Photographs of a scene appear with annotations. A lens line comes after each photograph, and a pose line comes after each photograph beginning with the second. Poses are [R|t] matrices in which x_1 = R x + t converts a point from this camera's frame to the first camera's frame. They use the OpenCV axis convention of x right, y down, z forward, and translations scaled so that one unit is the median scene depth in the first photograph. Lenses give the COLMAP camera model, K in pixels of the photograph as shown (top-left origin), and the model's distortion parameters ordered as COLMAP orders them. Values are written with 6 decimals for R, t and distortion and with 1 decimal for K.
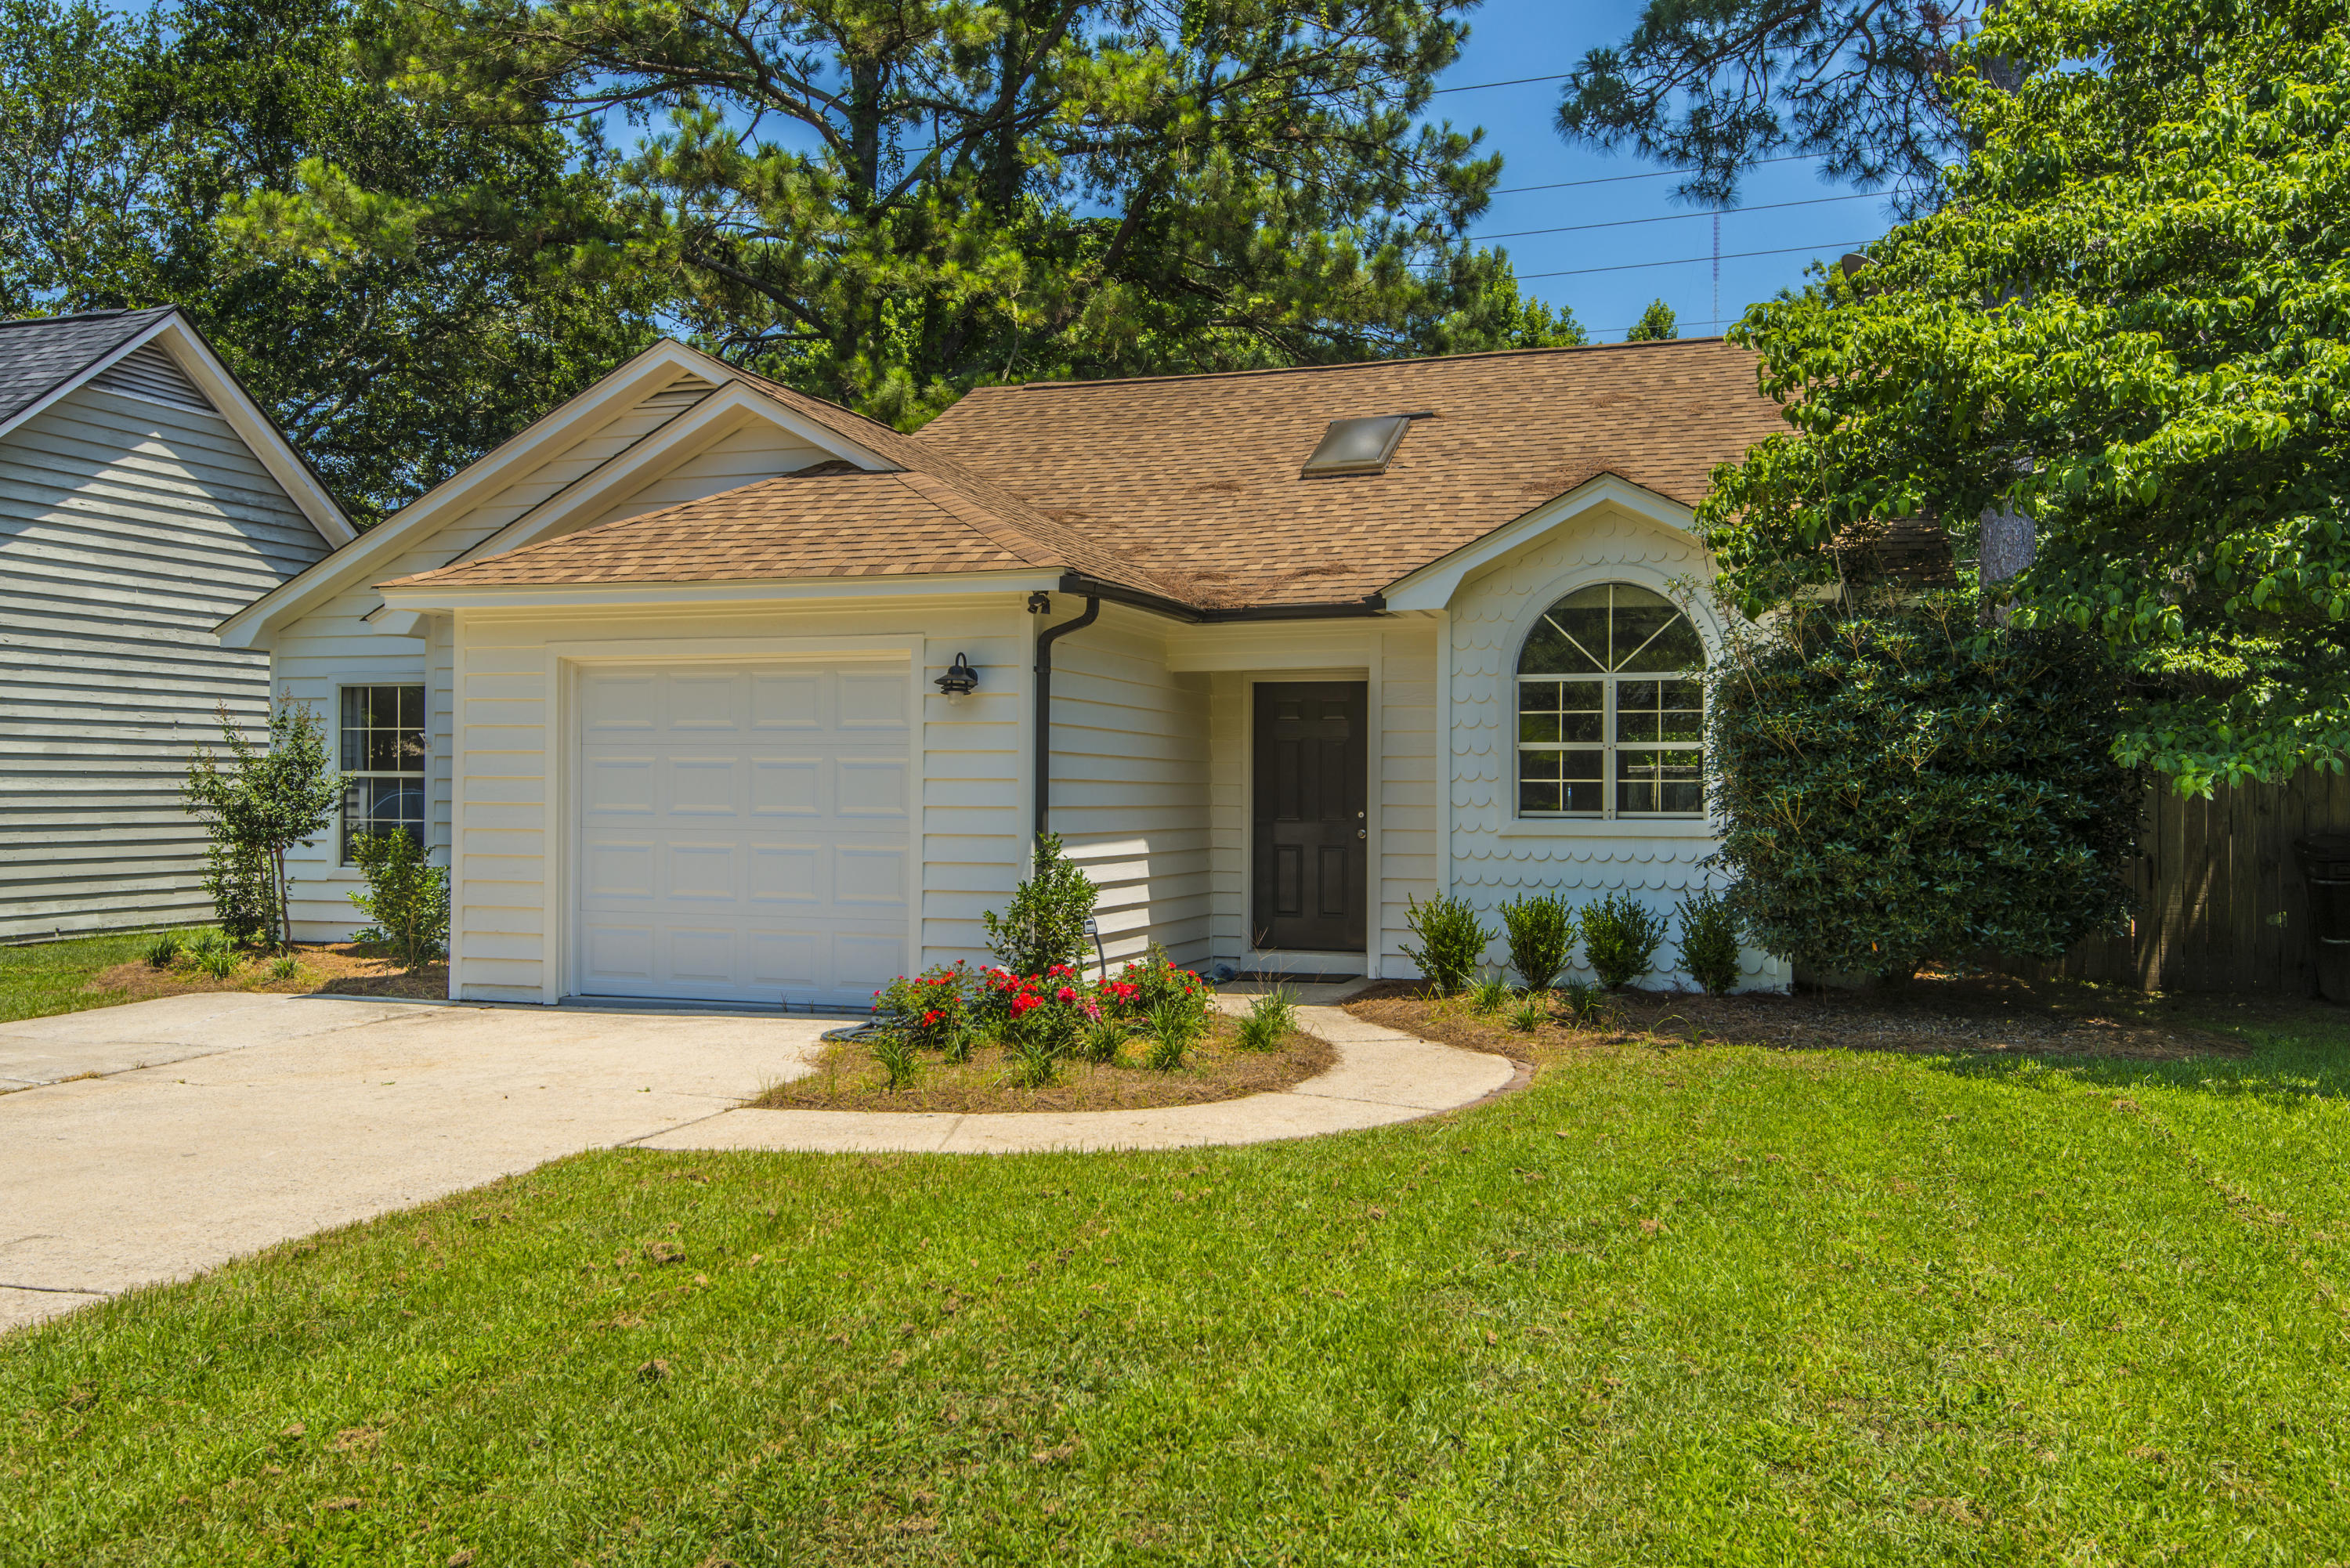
lens RADIAL K [[1964.0, 0, 1177.1], [0, 1964.0, 776.4], [0, 0, 1]] dist [0.025675, -0.027458]
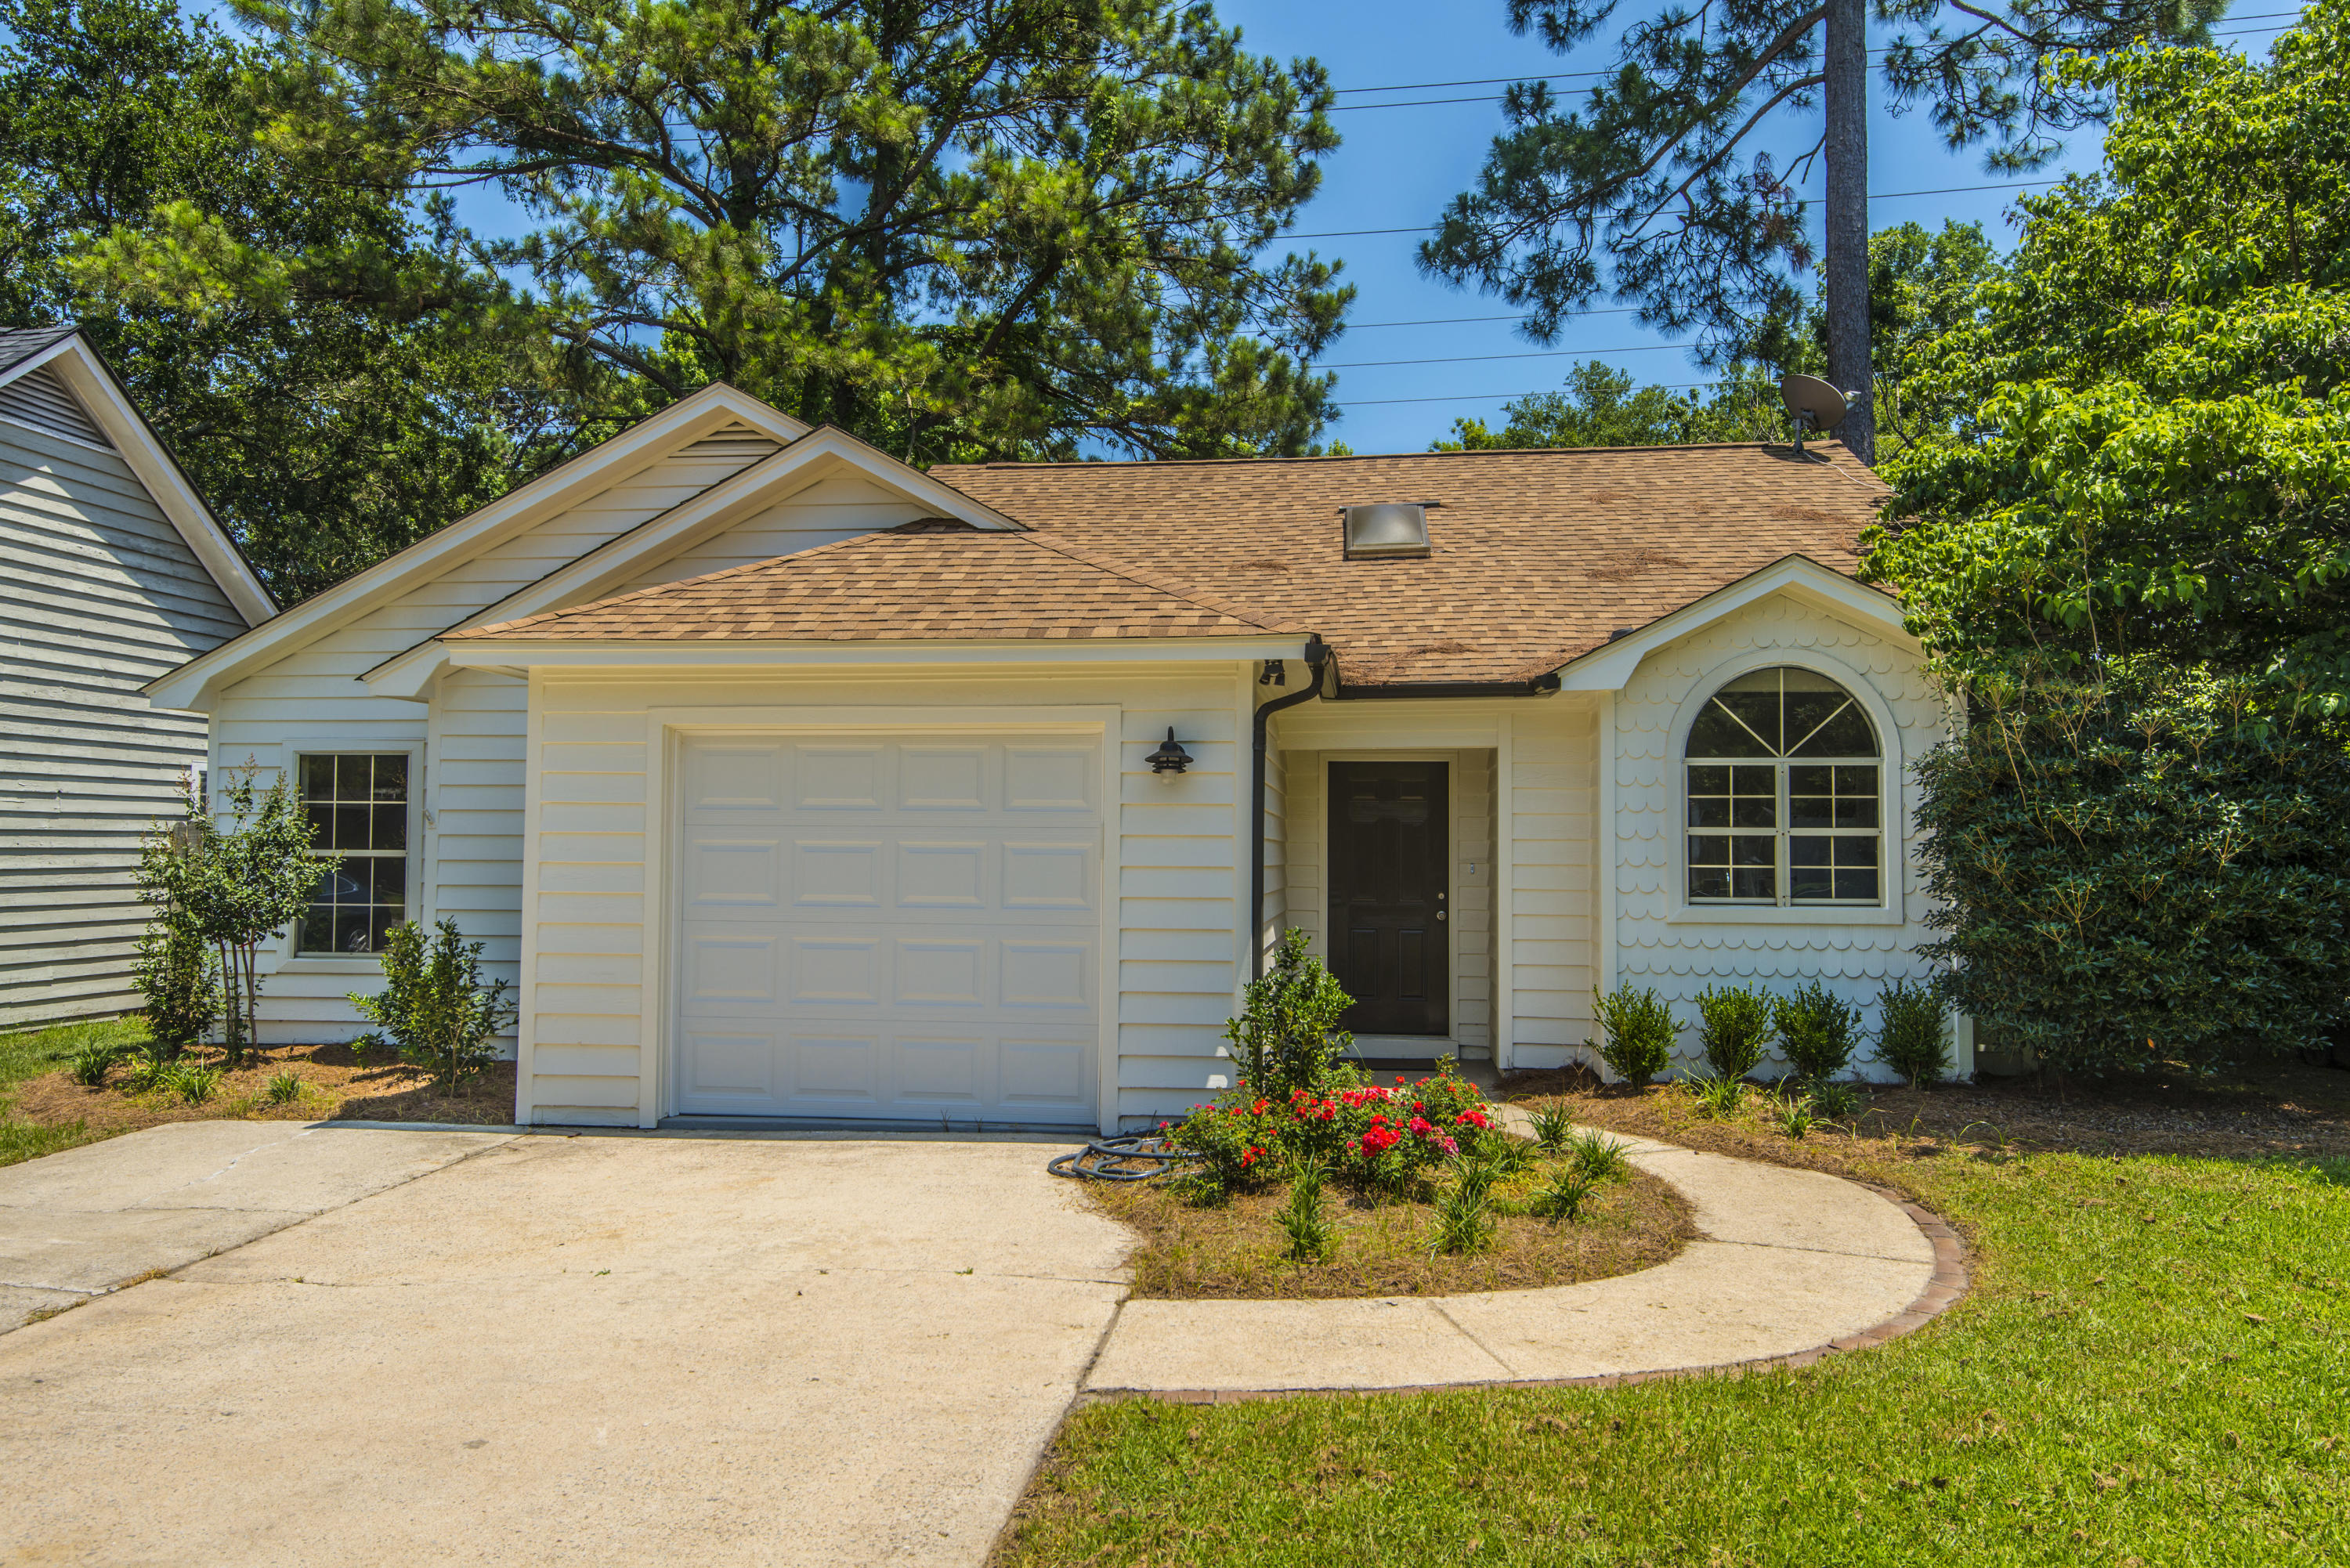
lens RADIAL K [[1661.4, 0, 1184.9], [0, 1661.4, 769.8], [0, 0, 1]] dist [0.028792, -0.029095]
pose [[0.979651, 0.010368, 0.200439, -0.222036], [-0.002311, 0.999181, -0.040388, -0.010932], [-0.200693, 0.039103, 0.978873, 0.220818]]
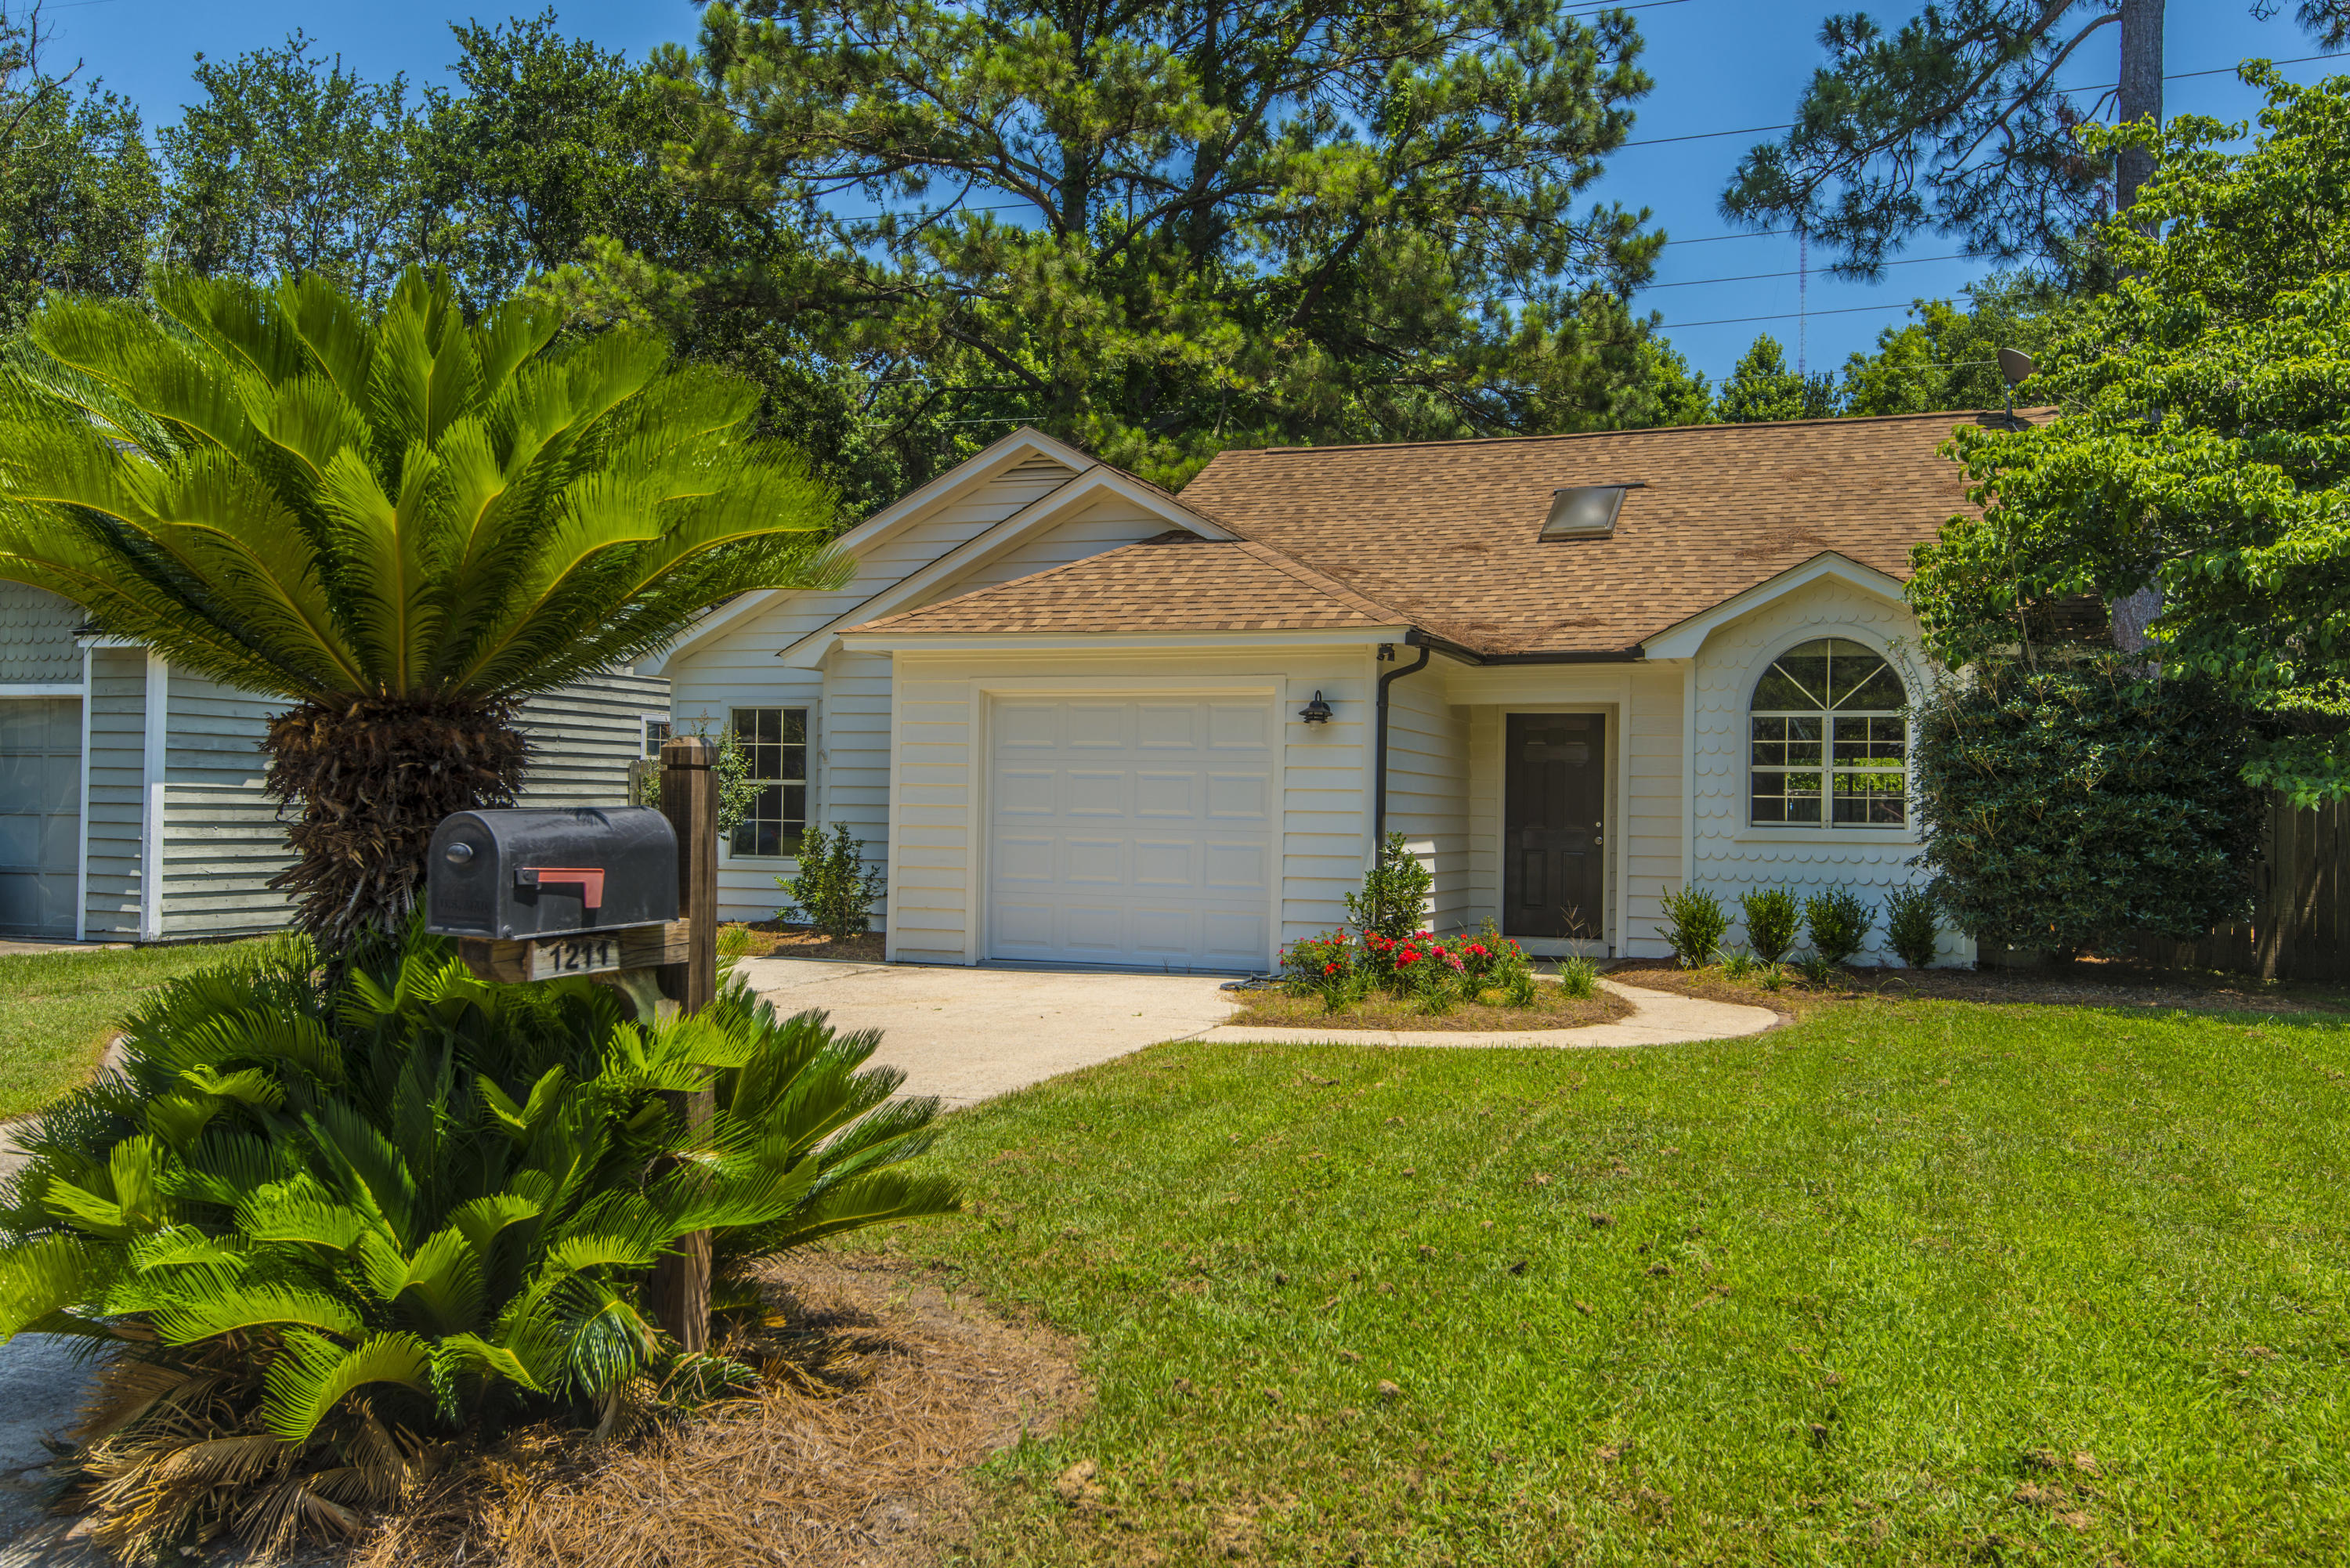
lens RADIAL K [[2027.7, 0, 1166.2], [0, 2027.7, 771.9], [0, 0, 1]] dist [0.025595, -0.023292]
pose [[0.999407, 0.010790, -0.032694, -0.143269], [-0.011195, 0.999863, -0.012227, 0.006061], [0.032558, 0.012586, 0.999391, -0.274726]]
